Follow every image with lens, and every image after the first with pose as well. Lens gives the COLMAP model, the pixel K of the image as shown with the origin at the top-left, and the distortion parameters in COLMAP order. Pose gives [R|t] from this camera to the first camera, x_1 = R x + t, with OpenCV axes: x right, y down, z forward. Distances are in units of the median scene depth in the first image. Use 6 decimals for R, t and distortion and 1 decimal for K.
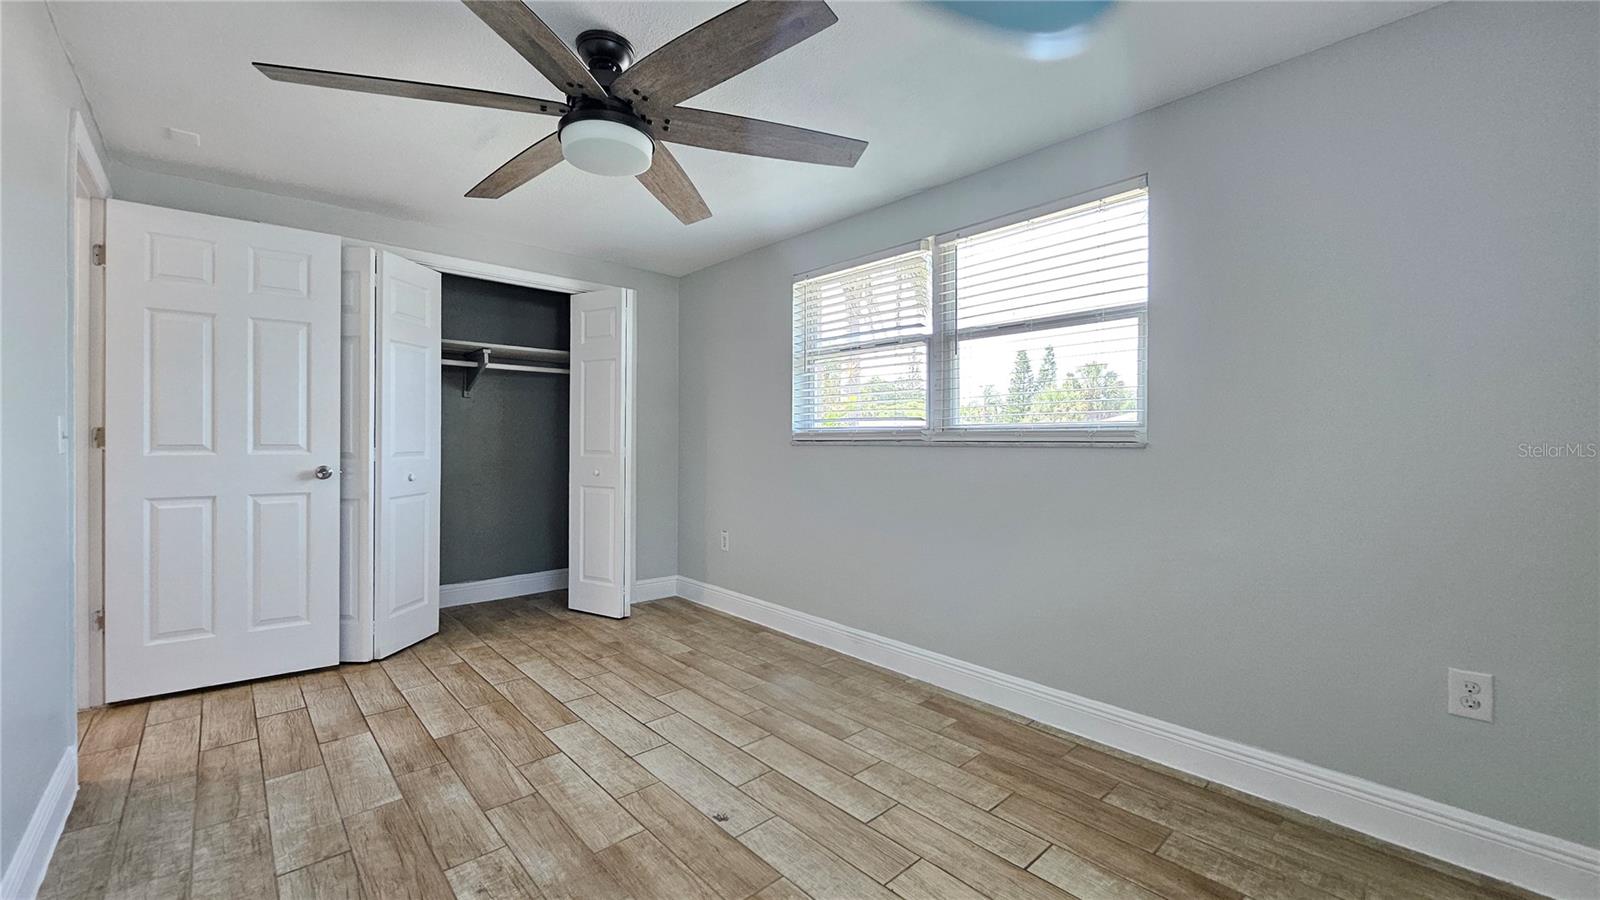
lens RADIAL K [[626.6, 0, 784.9], [0, 626.6, 440.8], [0, 0, 1]] dist [0.010090, -0.004064]
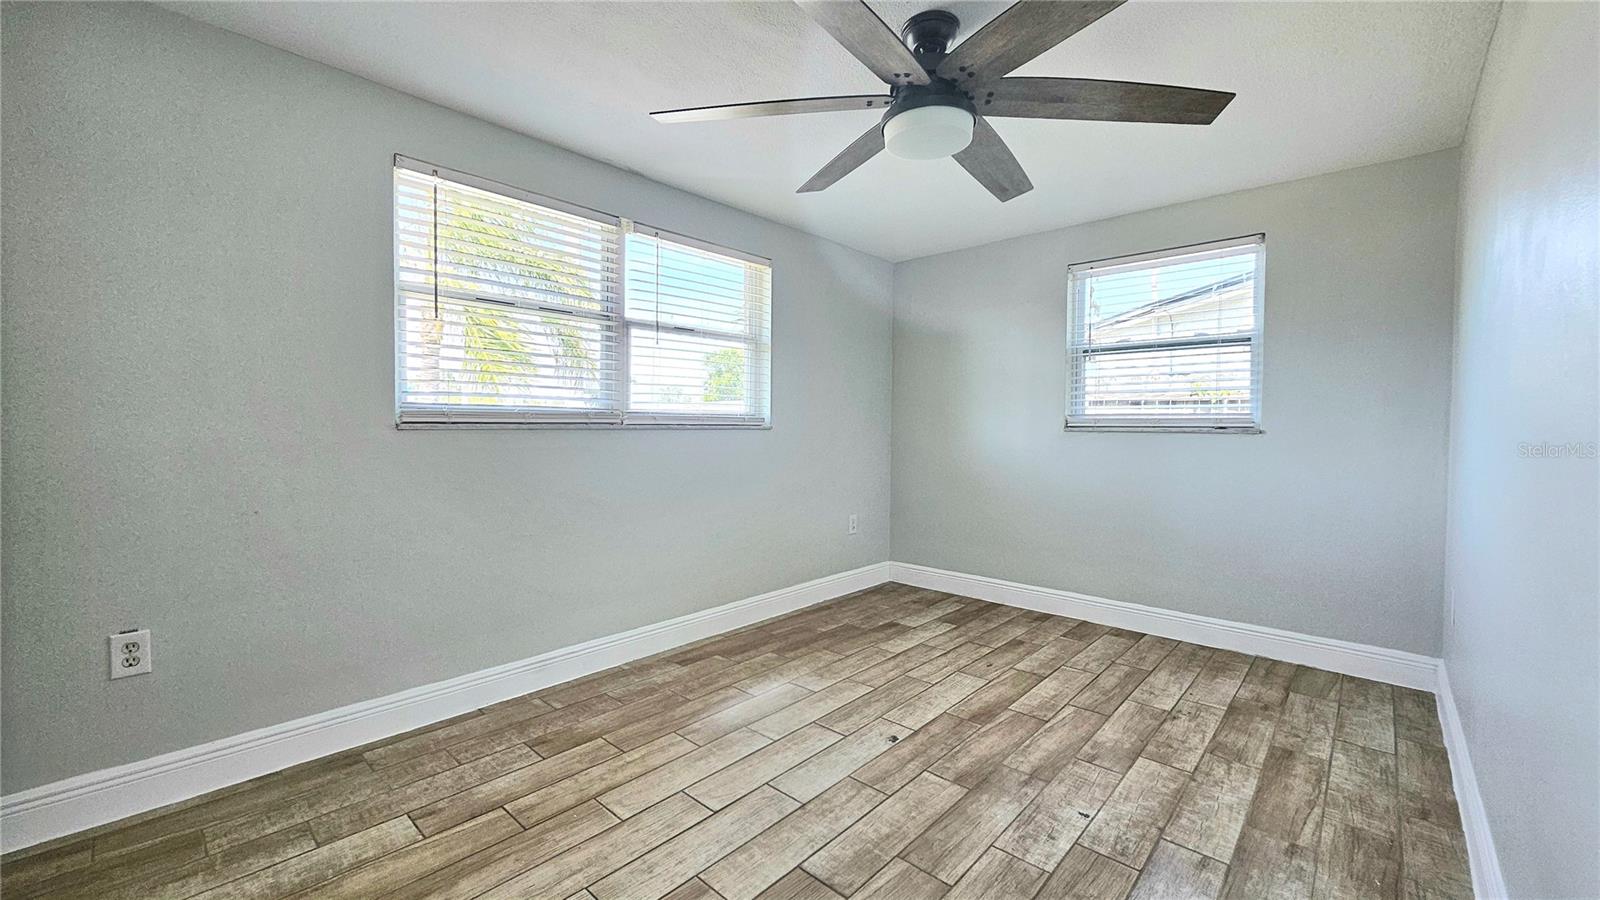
lens RADIAL K [[626.6, 0, 809.0], [0, 626.6, 440.2], [0, 0, 1]] dist [0.010090, -0.004064]
pose [[-0.103478, -0.025409, 0.994307, -0.825773], [-0.005377, 0.999673, 0.024986, -0.000222], [-0.994617, -0.002761, -0.103581, 0.840598]]
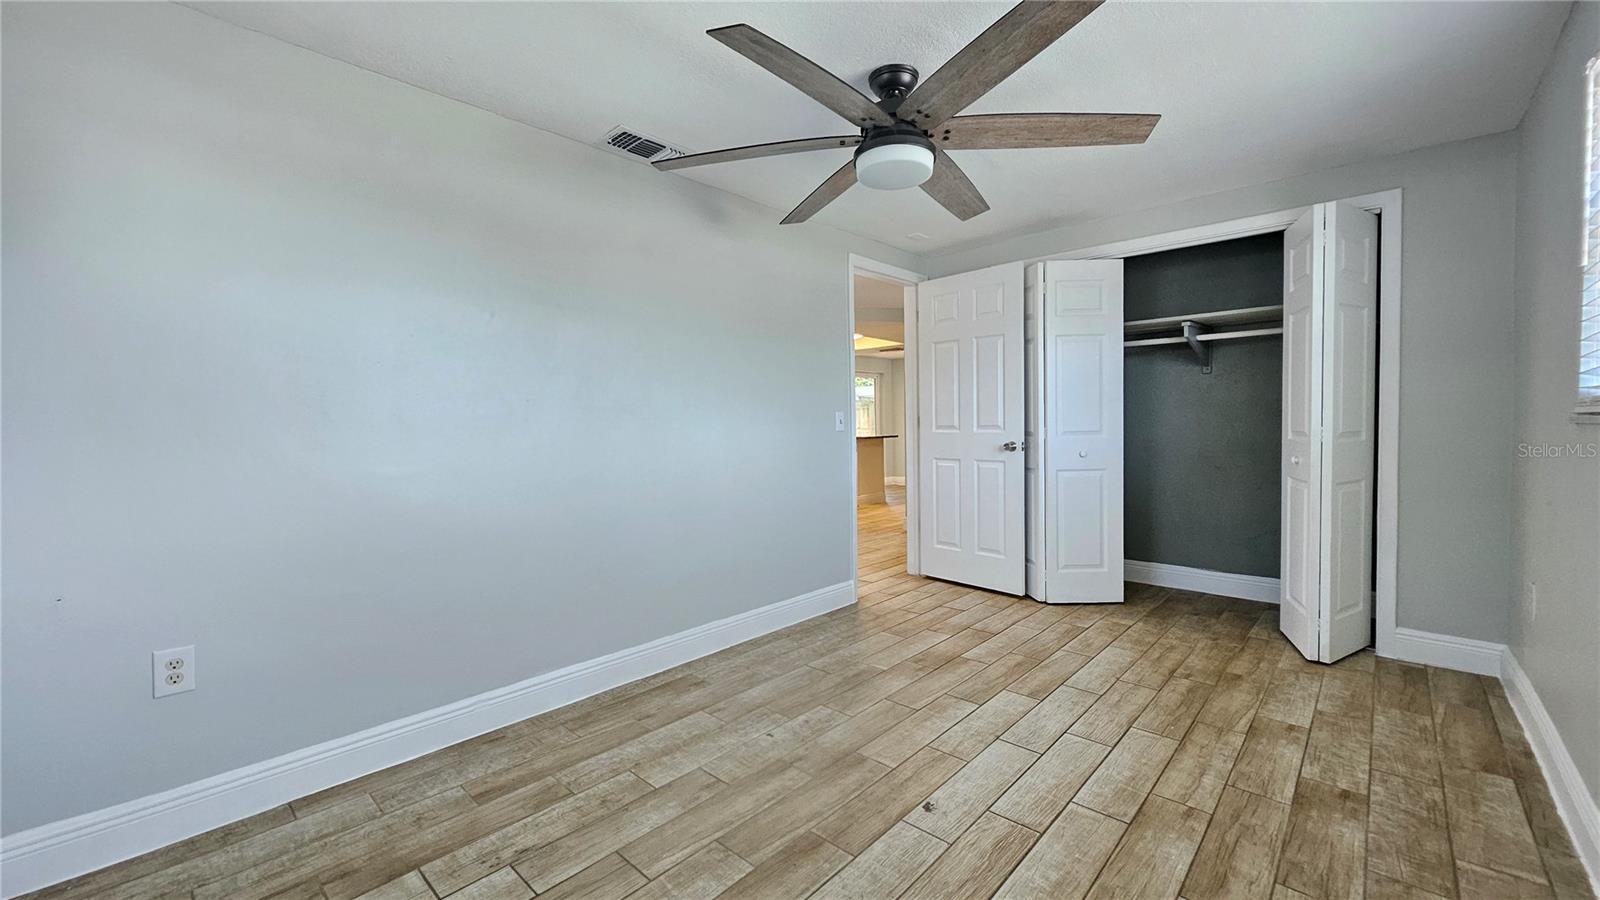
lens RADIAL K [[626.6, 0, 807.3], [0, 626.6, 437.6], [0, 0, 1]] dist [0.010090, -0.004064]
pose [[0.097999, 0.017701, -0.995029, 0.552457], [0.013117, 0.999732, 0.019077, 0.001773], [0.995100, -0.014921, 0.097740, 0.473267]]
